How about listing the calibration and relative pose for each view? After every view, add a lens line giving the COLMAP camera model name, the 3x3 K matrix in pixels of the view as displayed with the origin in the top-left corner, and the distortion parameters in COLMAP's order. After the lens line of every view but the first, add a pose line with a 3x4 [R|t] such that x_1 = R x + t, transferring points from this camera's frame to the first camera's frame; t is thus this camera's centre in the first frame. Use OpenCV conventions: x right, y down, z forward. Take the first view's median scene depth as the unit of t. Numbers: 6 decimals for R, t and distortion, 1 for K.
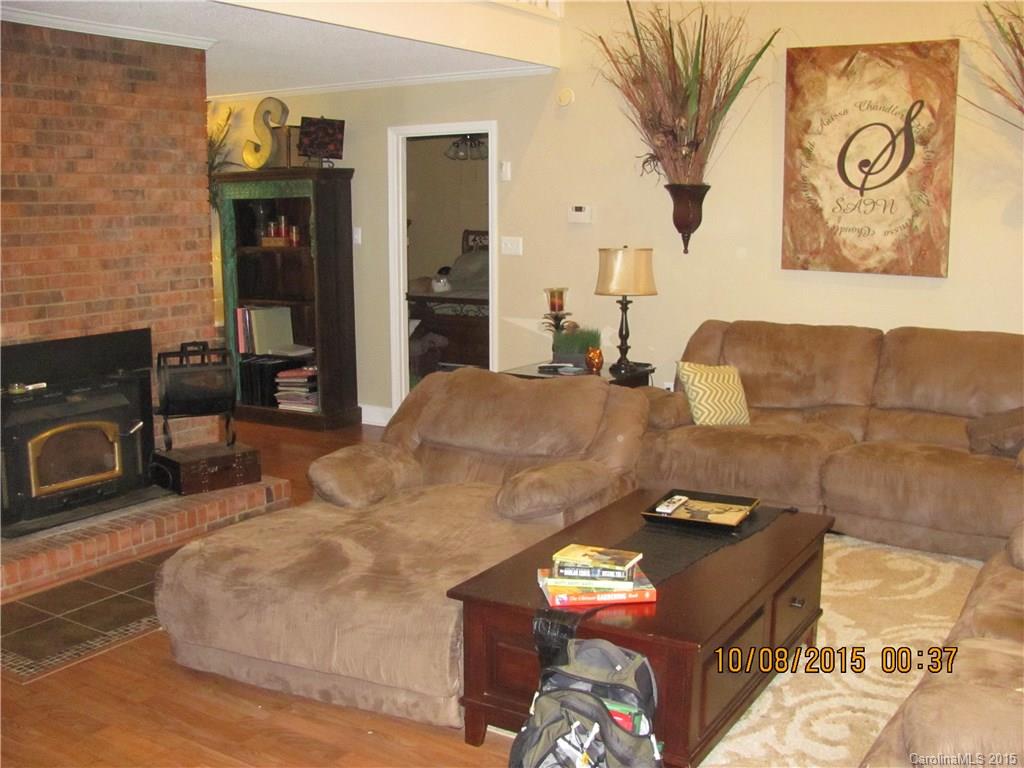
lens RADIAL K [[1081.3, 0, 512.0], [0, 1081.3, 395.0], [0, 0, 1]] dist [-0.055929, 0.000000]
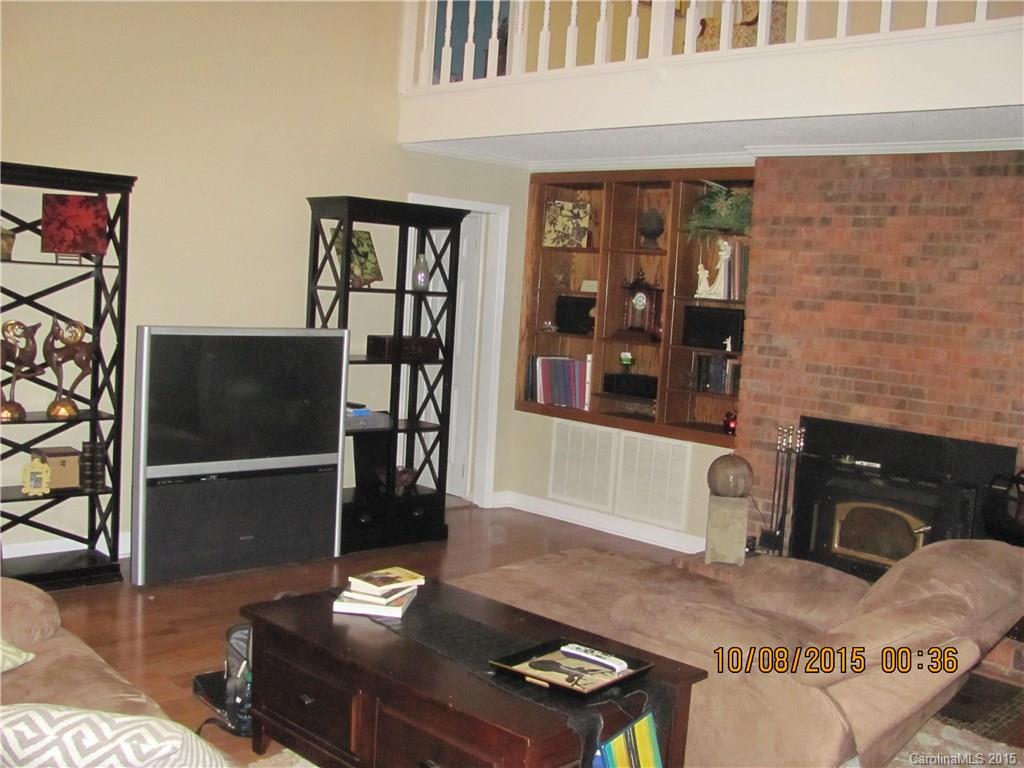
lens RADIAL K [[1081.3, 0, 514.7], [0, 1081.3, 376.6], [0, 0, 1]] dist [-0.055929, 0.000000]
pose [[-0.211254, 0.074726, -0.974571, 0.846256], [-0.239887, 0.962614, 0.125809, -0.171617], [0.947537, 0.260364, -0.185430, 0.942937]]
